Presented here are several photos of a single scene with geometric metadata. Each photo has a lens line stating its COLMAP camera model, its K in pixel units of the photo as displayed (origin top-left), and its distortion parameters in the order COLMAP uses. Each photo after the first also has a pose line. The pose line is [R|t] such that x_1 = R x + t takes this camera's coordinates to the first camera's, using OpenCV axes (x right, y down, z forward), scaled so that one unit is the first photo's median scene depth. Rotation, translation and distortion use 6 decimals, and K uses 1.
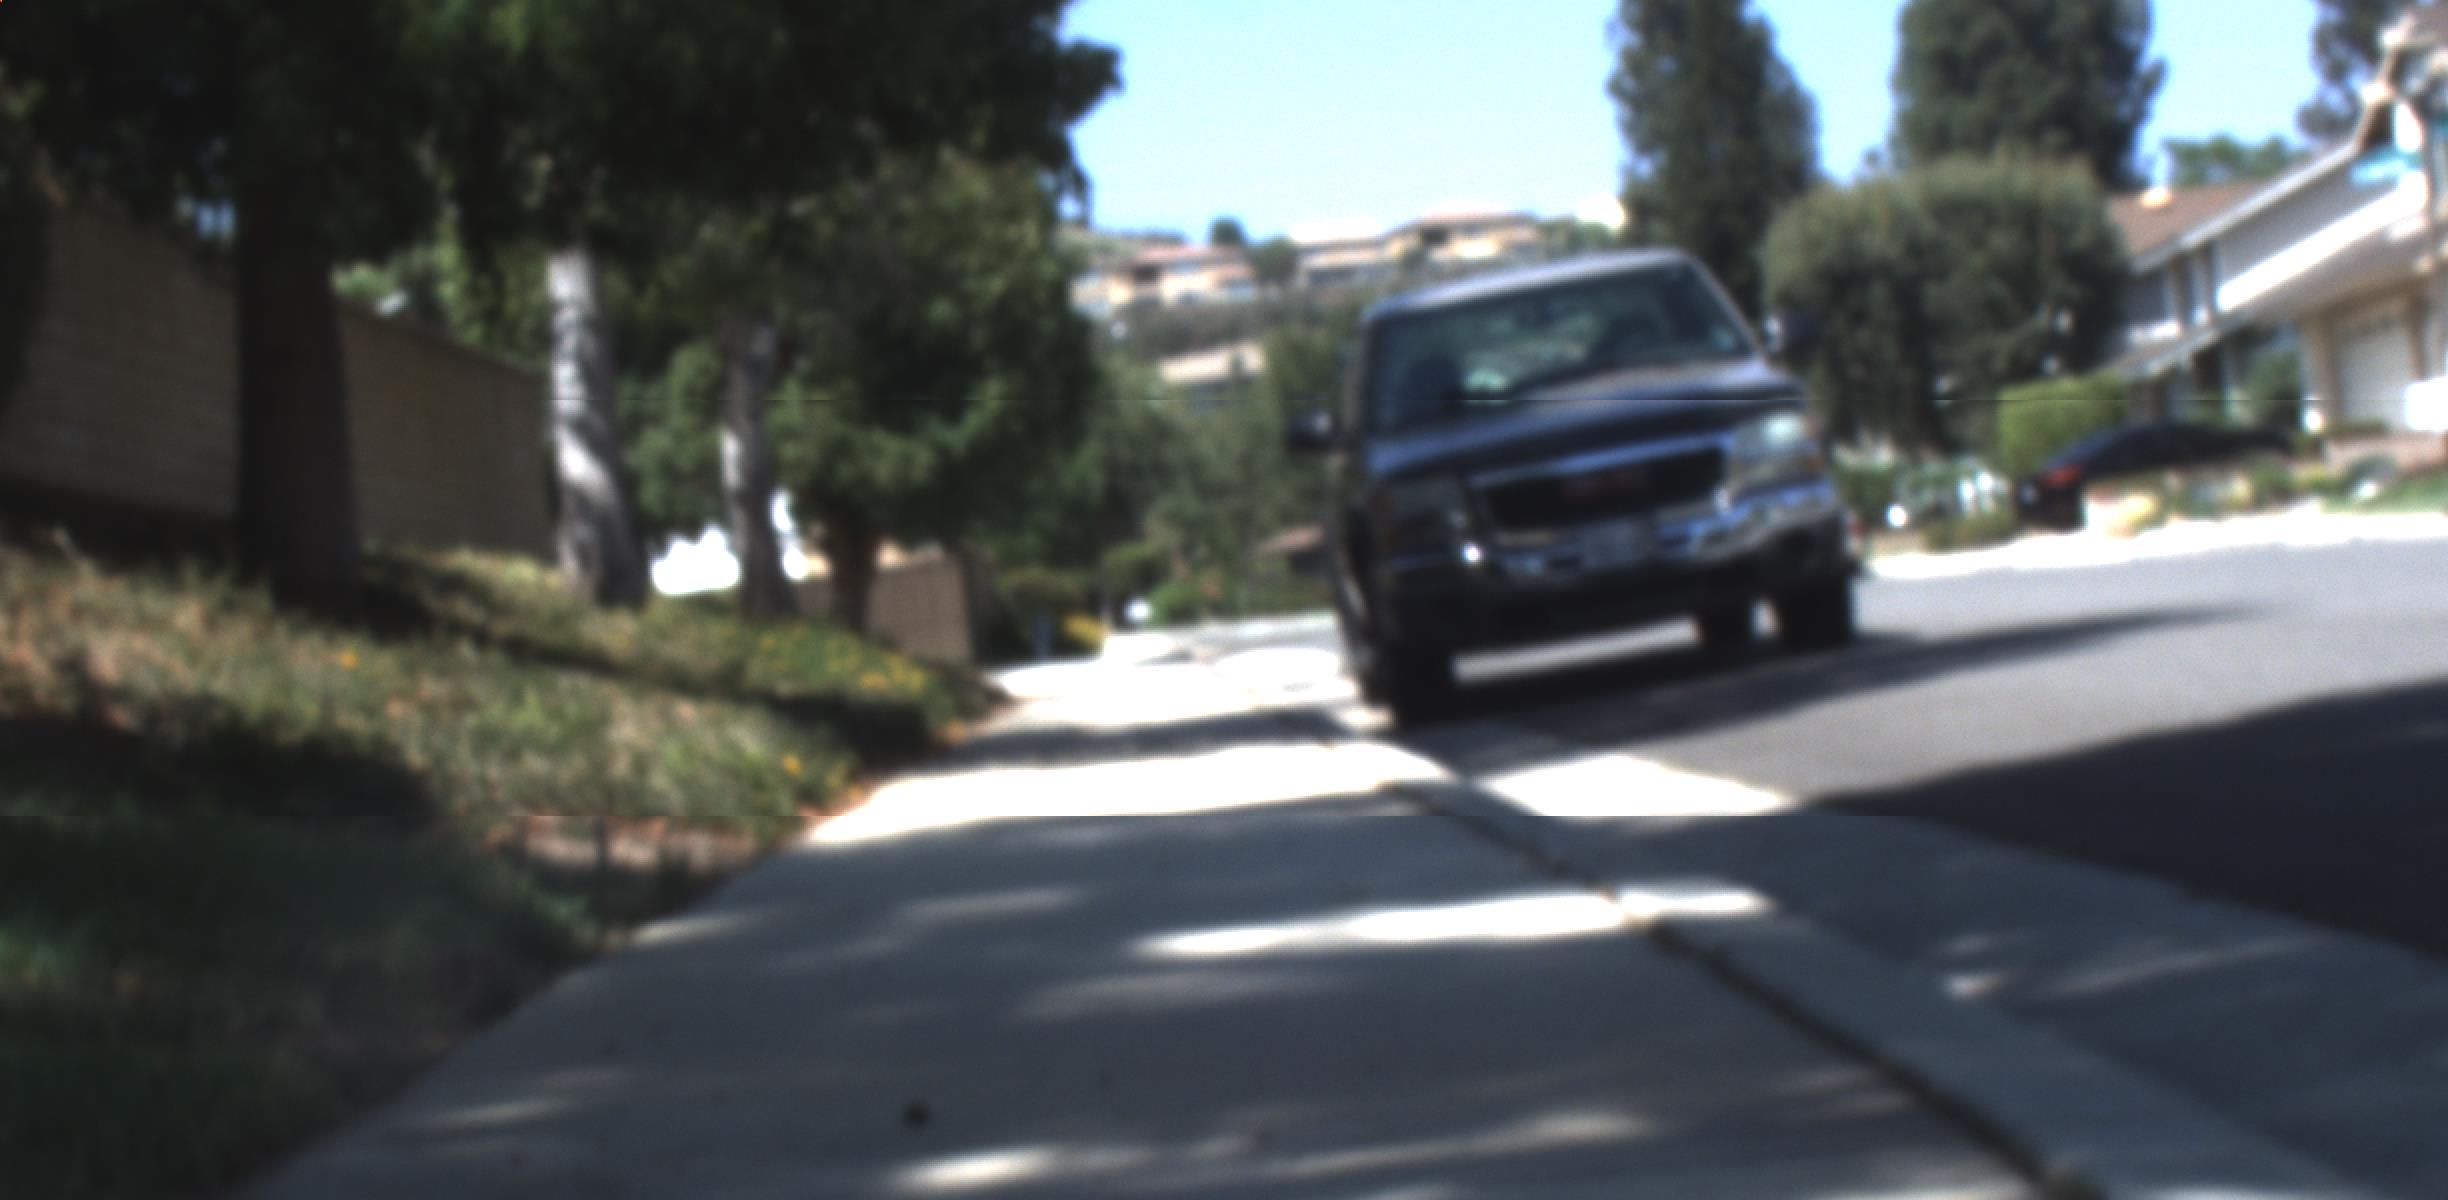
lens RADIAL K [[8387.8, 0, 1116.2], [0, 8387.8, 503.1], [0, 0, 1]] dist [-0.604857, 0.000000]
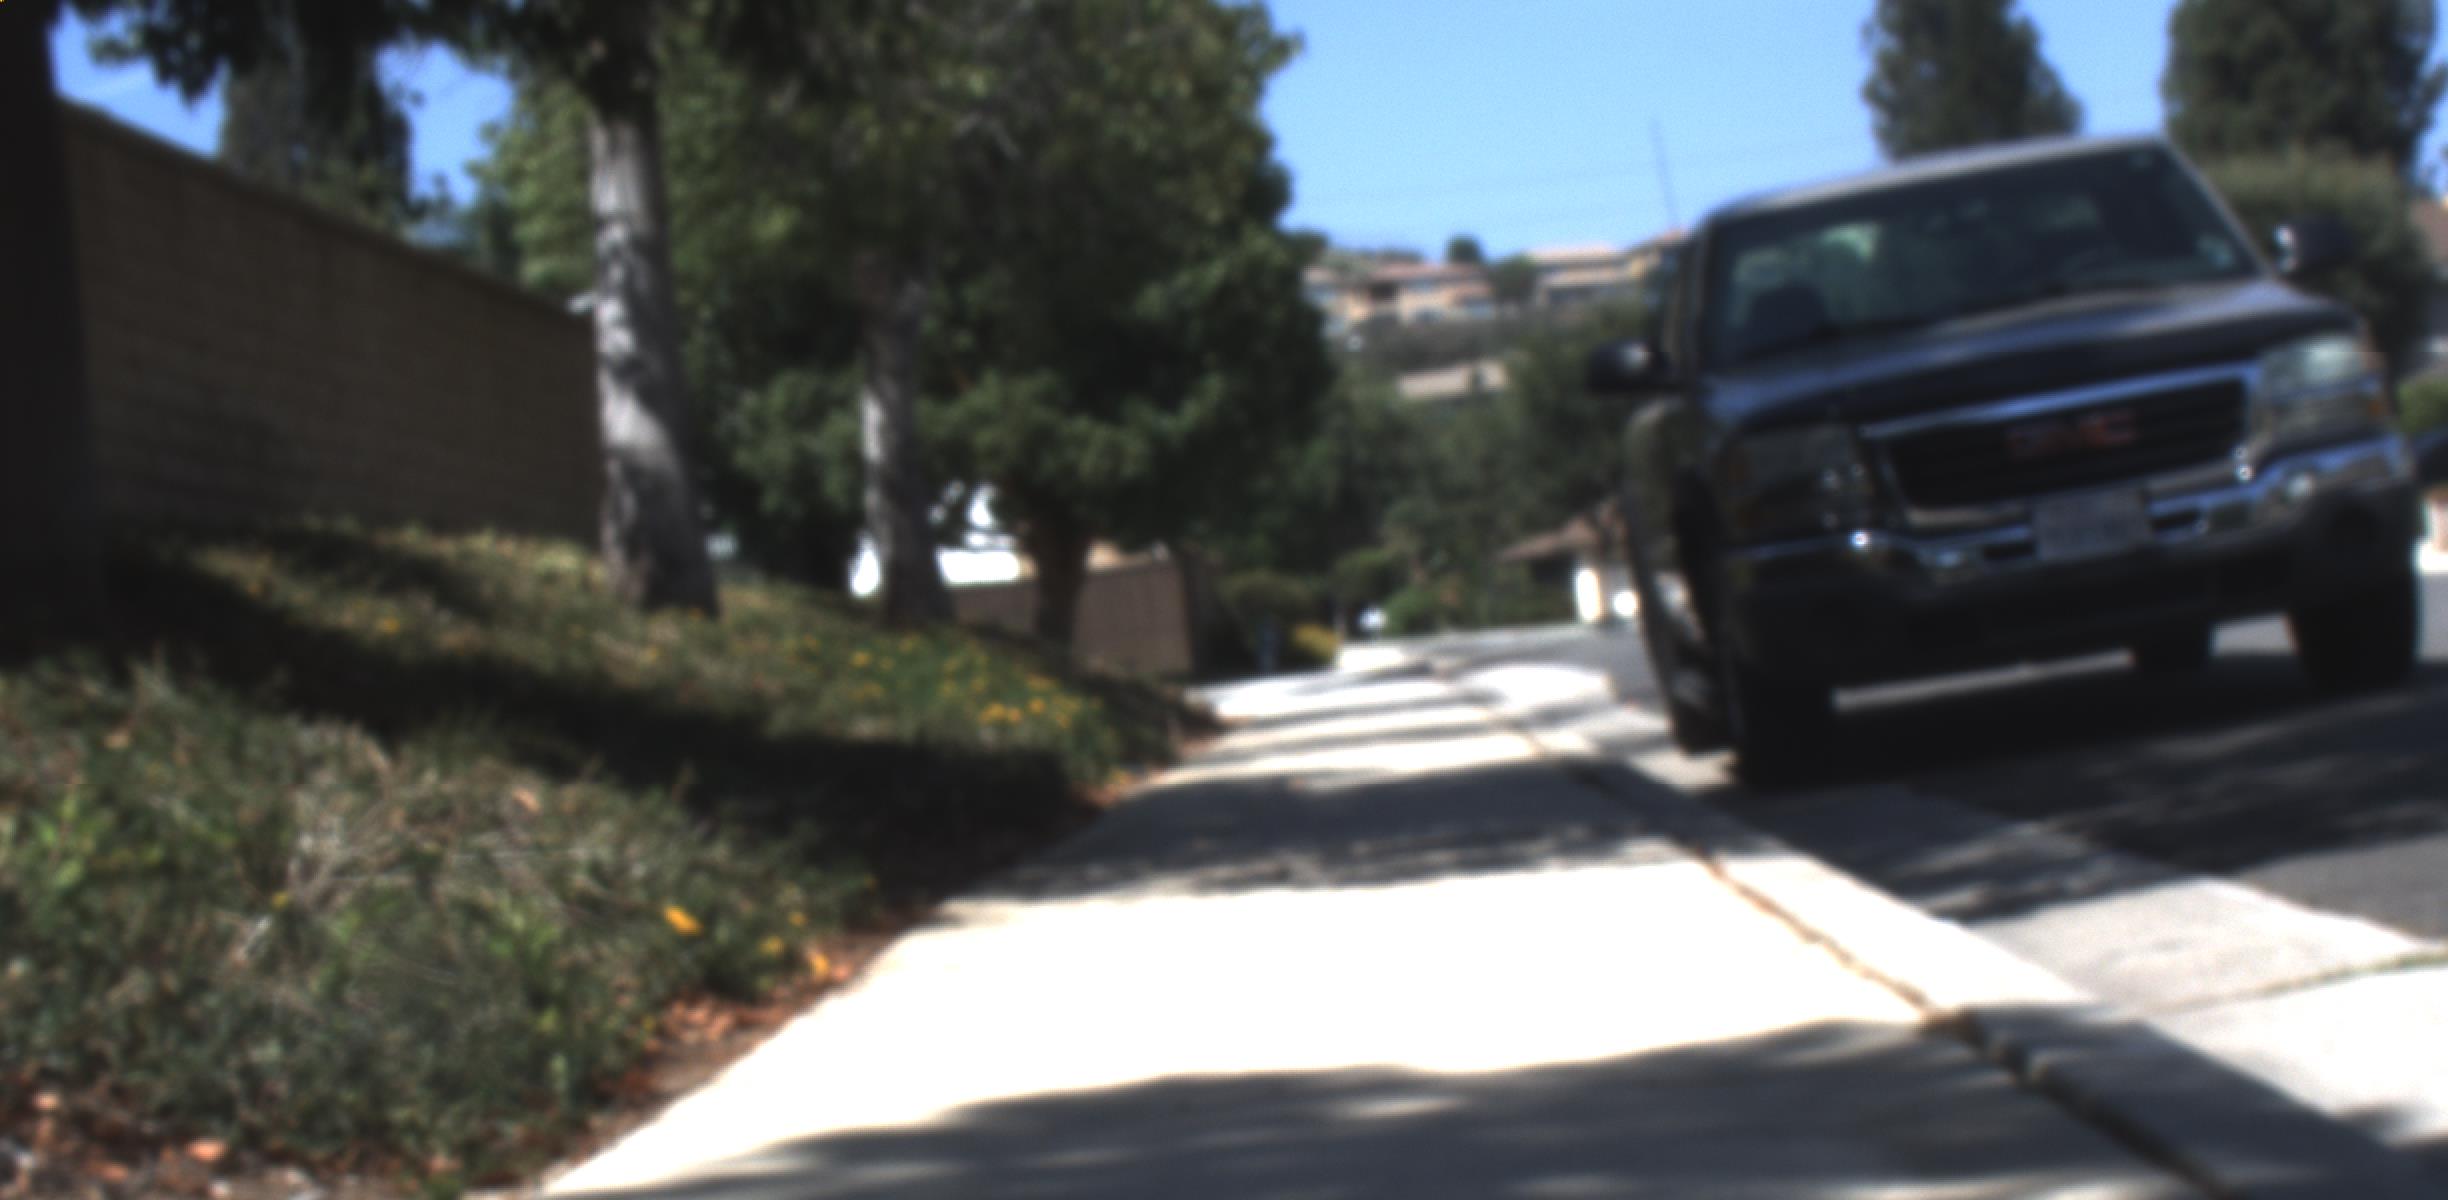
lens RADIAL K [[8166.5, 0, 1216.1], [0, 8166.5, 595.0], [0, 0, 1]] dist [0.403748, 0.000000]
pose [[0.999772, 0.013638, -0.016441, 0.000148], [-0.013480, 0.999862, 0.009711, 0.001478], [0.016571, -0.009487, 0.999818, 0.100723]]
